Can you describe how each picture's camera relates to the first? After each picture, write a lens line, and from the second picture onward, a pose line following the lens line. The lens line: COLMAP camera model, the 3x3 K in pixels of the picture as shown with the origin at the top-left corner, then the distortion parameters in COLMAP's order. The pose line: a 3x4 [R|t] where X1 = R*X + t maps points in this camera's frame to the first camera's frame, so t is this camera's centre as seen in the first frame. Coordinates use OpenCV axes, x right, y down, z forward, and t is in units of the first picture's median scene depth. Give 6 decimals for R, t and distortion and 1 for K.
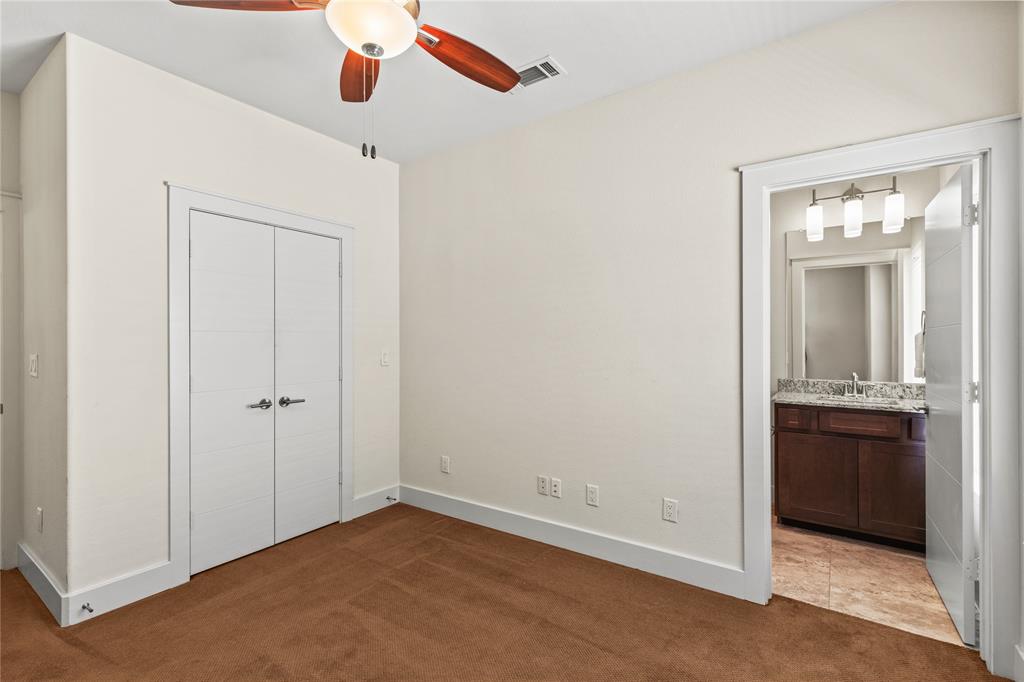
lens RADIAL K [[461.3, 0, 516.0], [0, 461.3, 345.0], [0, 0, 1]] dist [-0.004015, -0.000684]
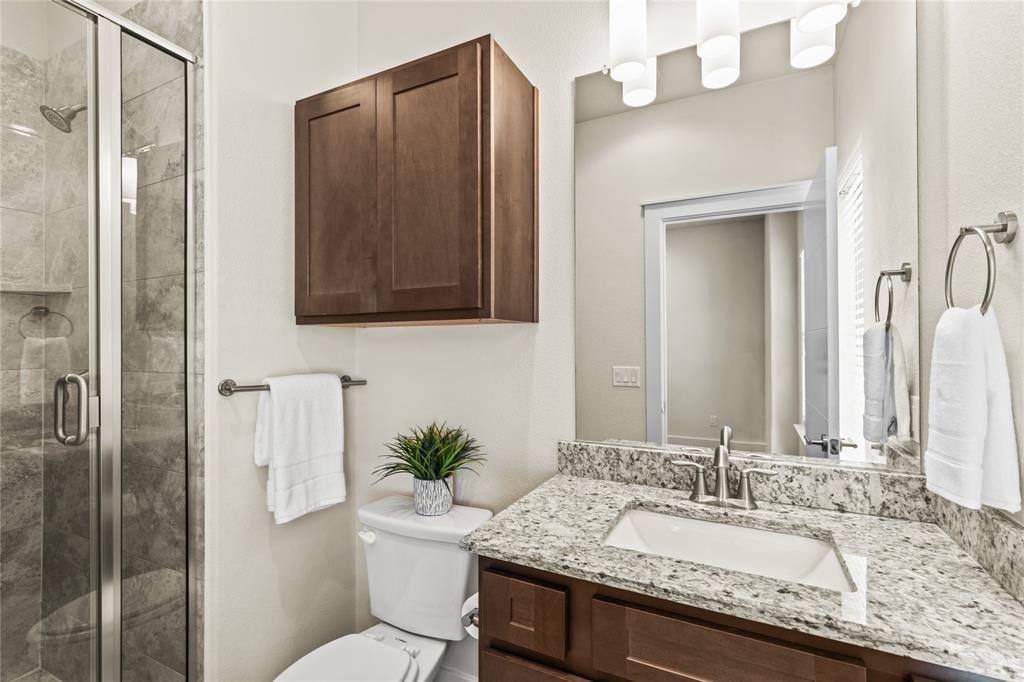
lens RADIAL K [[461.3, 0, 516.0], [0, 461.3, 345.0], [0, 0, 1]] dist [-0.004015, -0.000684]
pose [[0.989922, 0.001203, 0.141609, 0.524850], [-0.000120, 0.999971, -0.007653, -0.009026], [-0.141614, 0.007559, 0.989893, 0.664865]]
